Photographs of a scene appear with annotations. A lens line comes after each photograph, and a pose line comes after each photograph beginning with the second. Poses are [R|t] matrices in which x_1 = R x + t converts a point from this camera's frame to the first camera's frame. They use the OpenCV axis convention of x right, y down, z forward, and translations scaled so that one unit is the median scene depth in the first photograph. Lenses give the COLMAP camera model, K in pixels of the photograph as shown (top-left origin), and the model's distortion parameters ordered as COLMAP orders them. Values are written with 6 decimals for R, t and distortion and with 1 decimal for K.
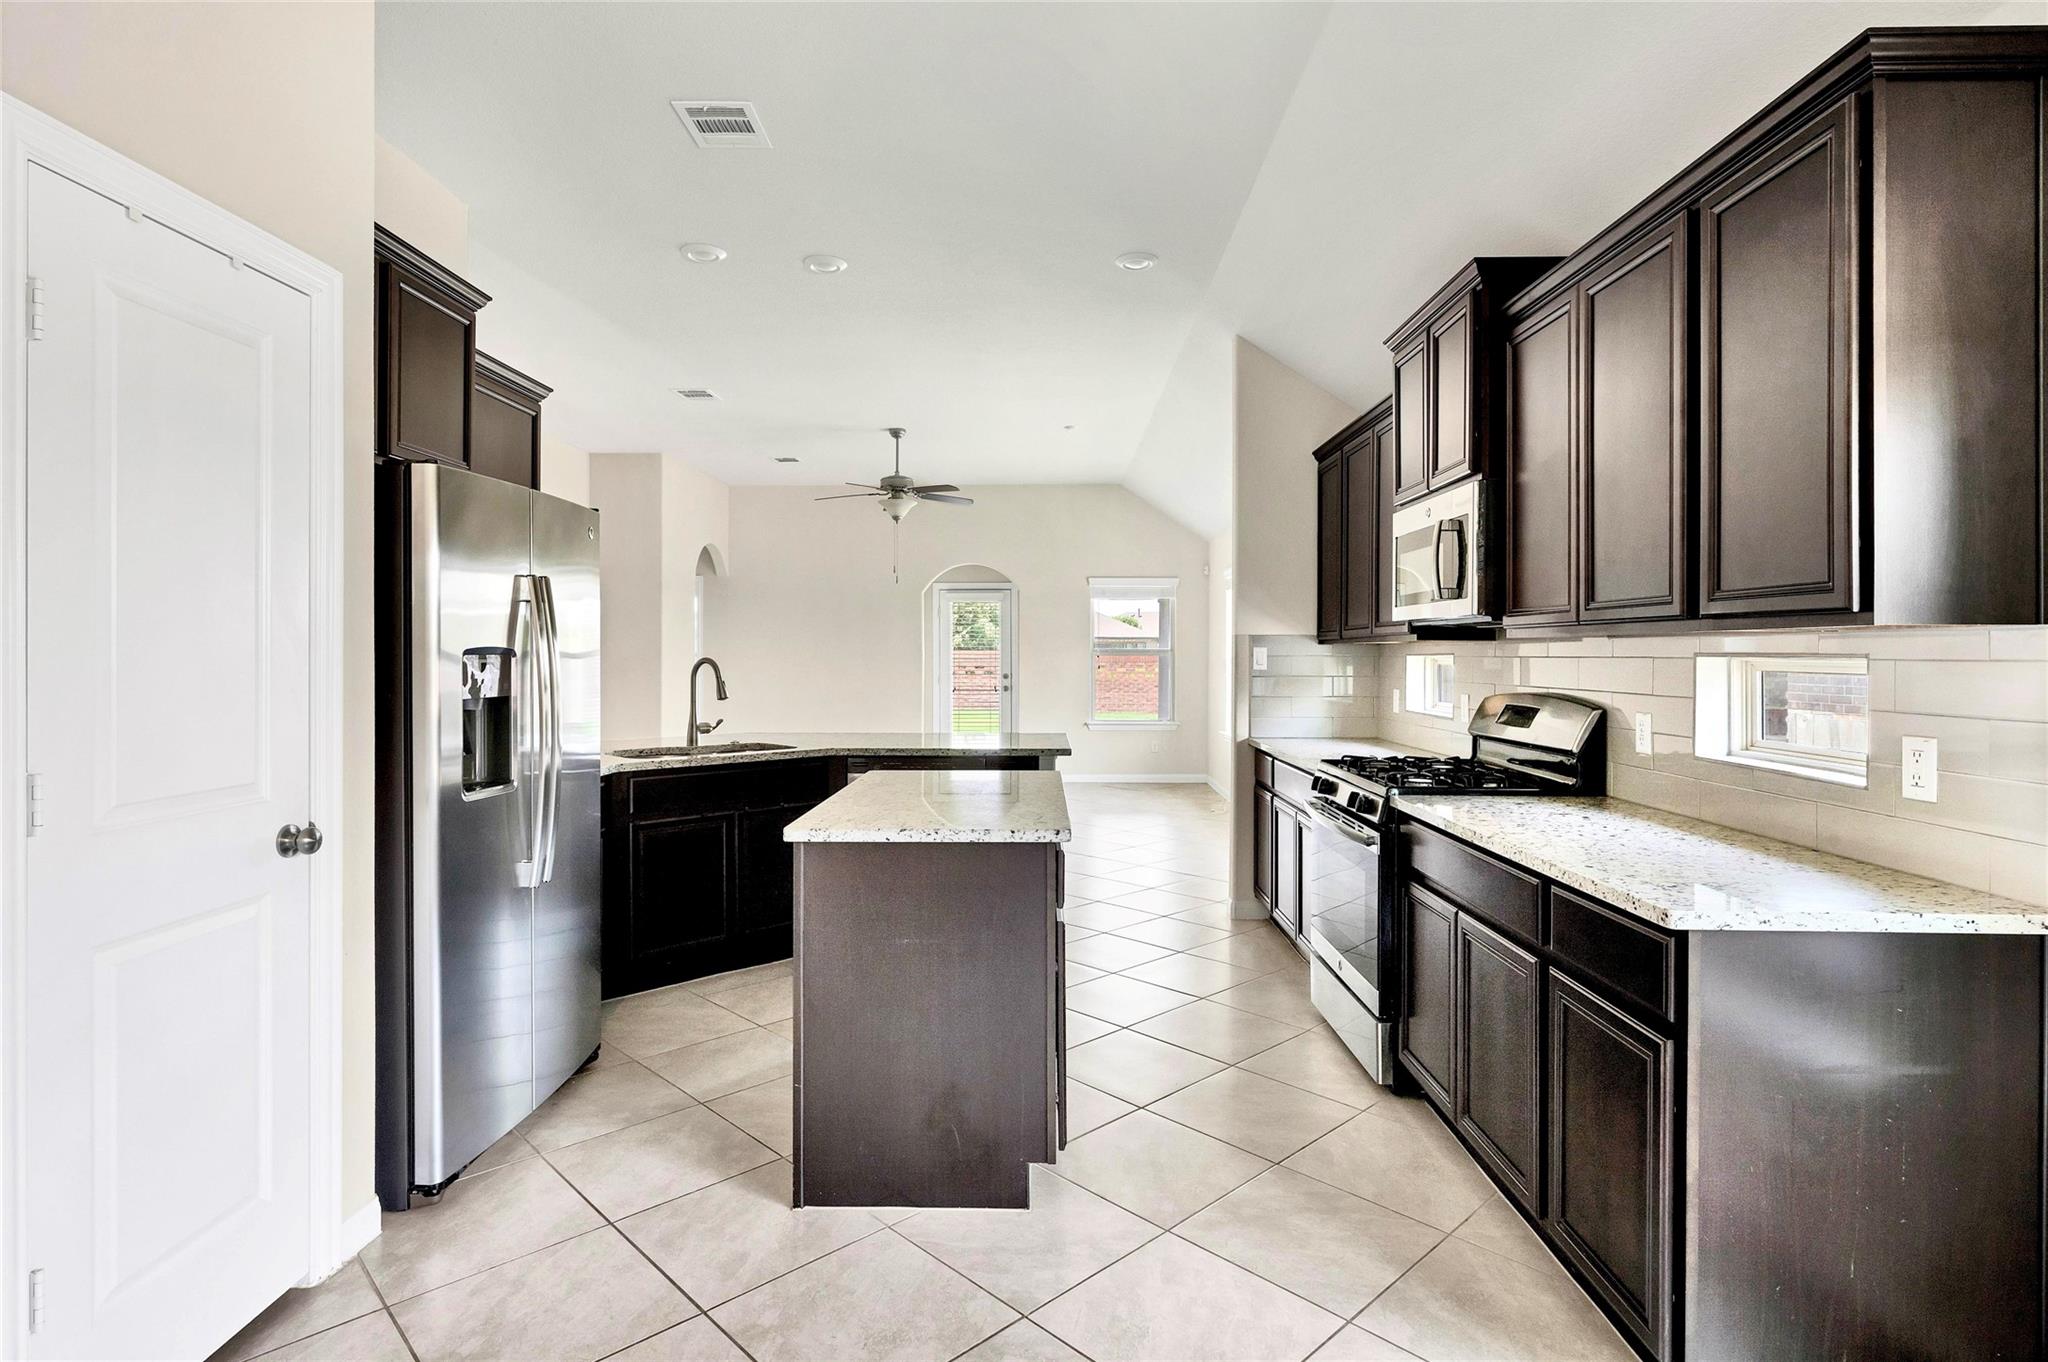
lens RADIAL K [[1059.2, 0, 1033.2], [0, 1059.2, 654.6], [0, 0, 1]] dist [0.000995, 0.000229]
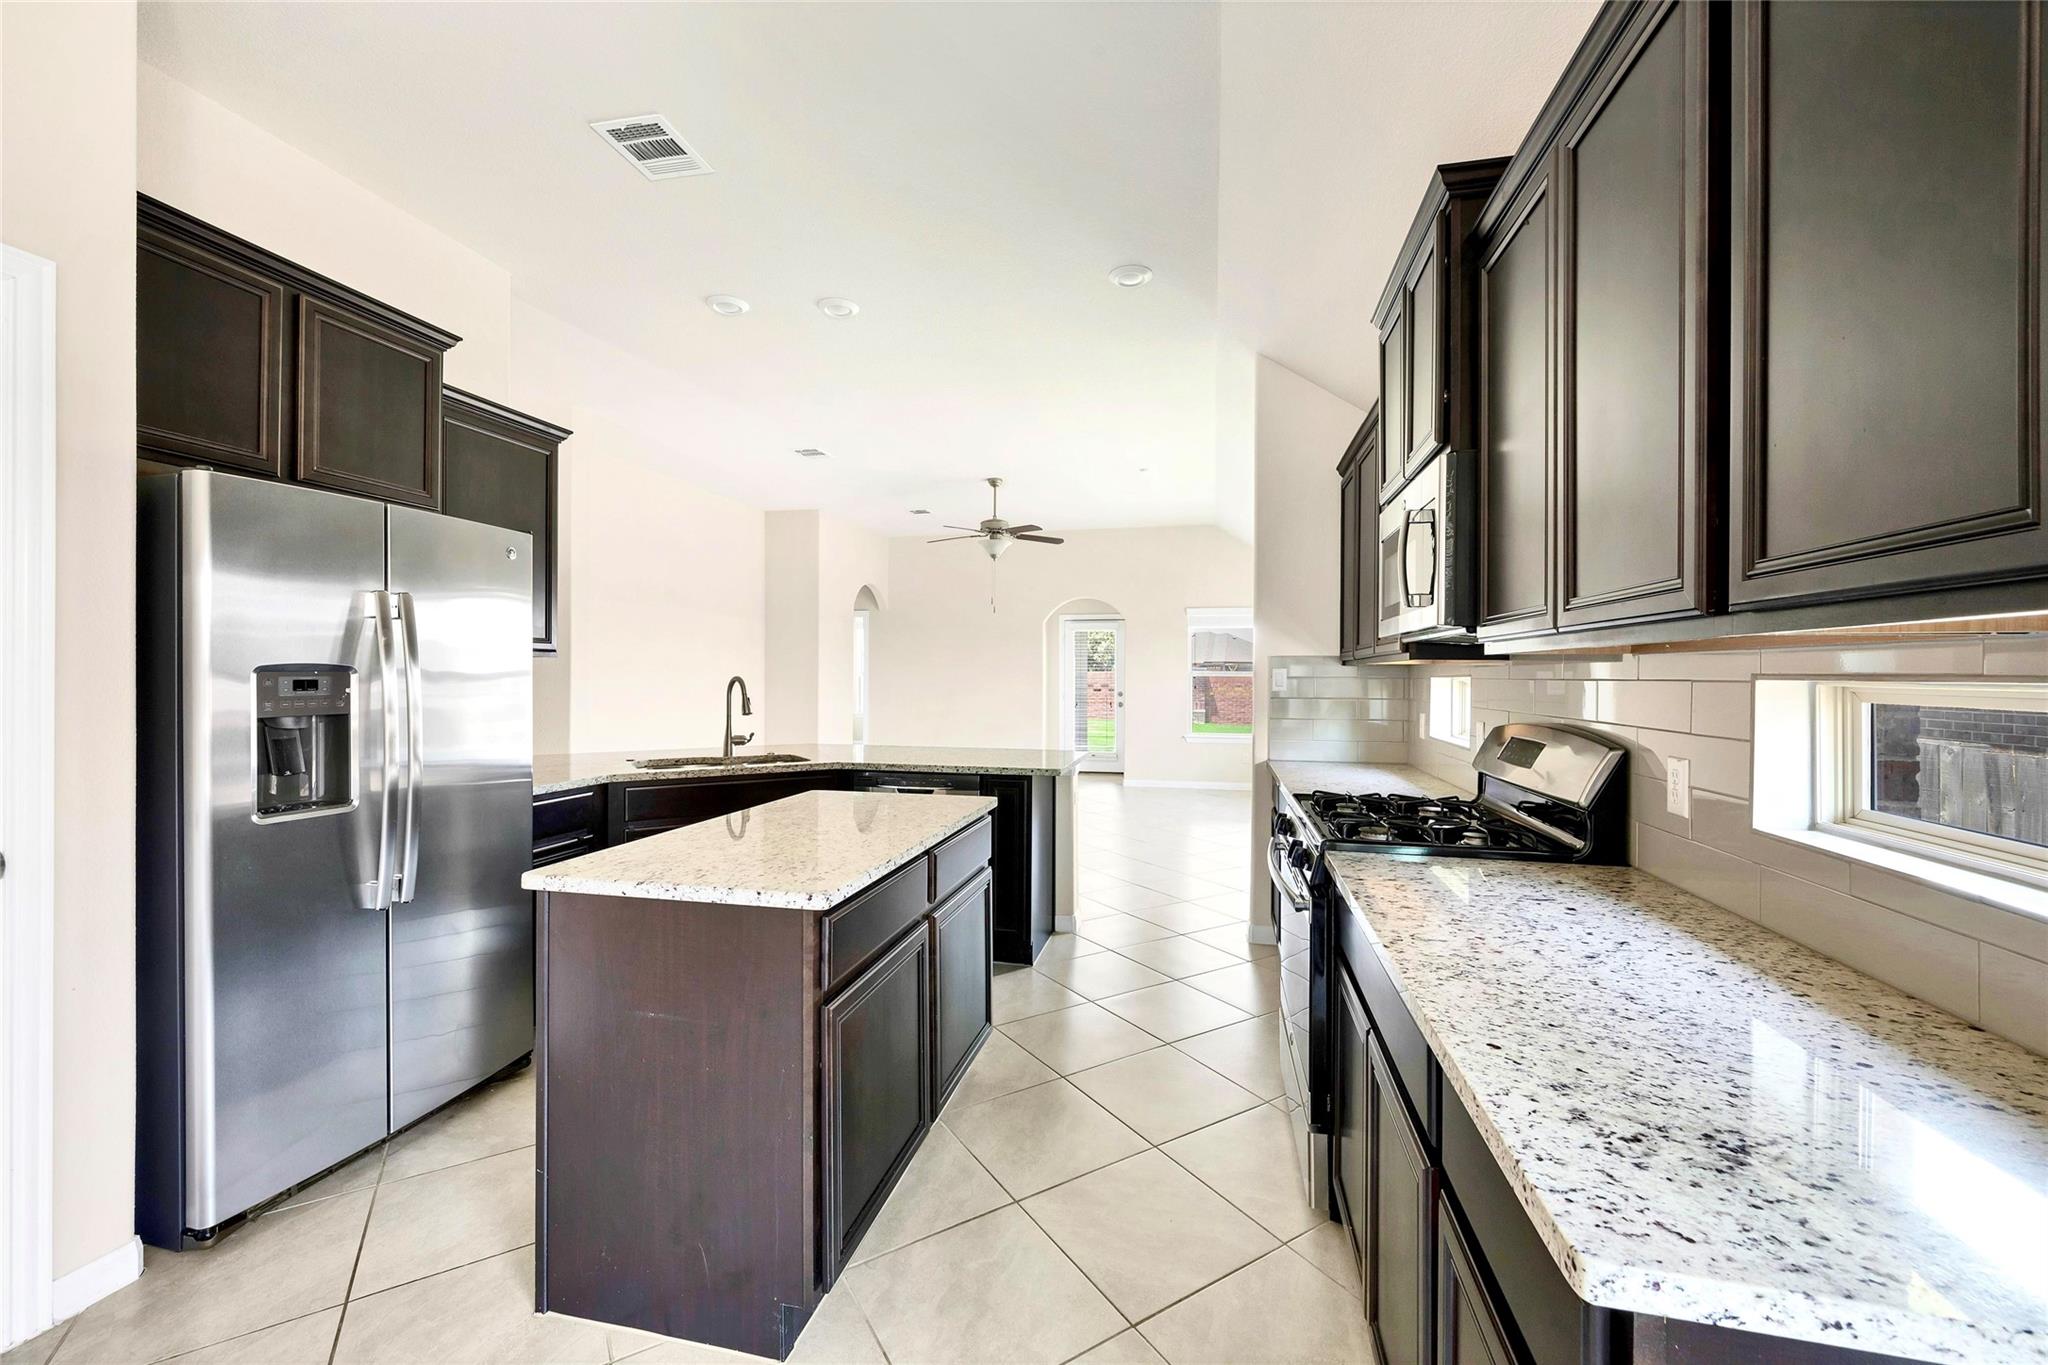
lens RADIAL K [[830.1, 0, 1024.7], [0, 830.1, 671.6], [0, 0, 1]] dist [0.000076, 0.000015]
pose [[0.977805, 0.002763, -0.209497, 0.225199], [-0.003831, 0.999982, -0.004688, 0.001103], [0.209480, 0.005386, 0.977798, 0.309554]]
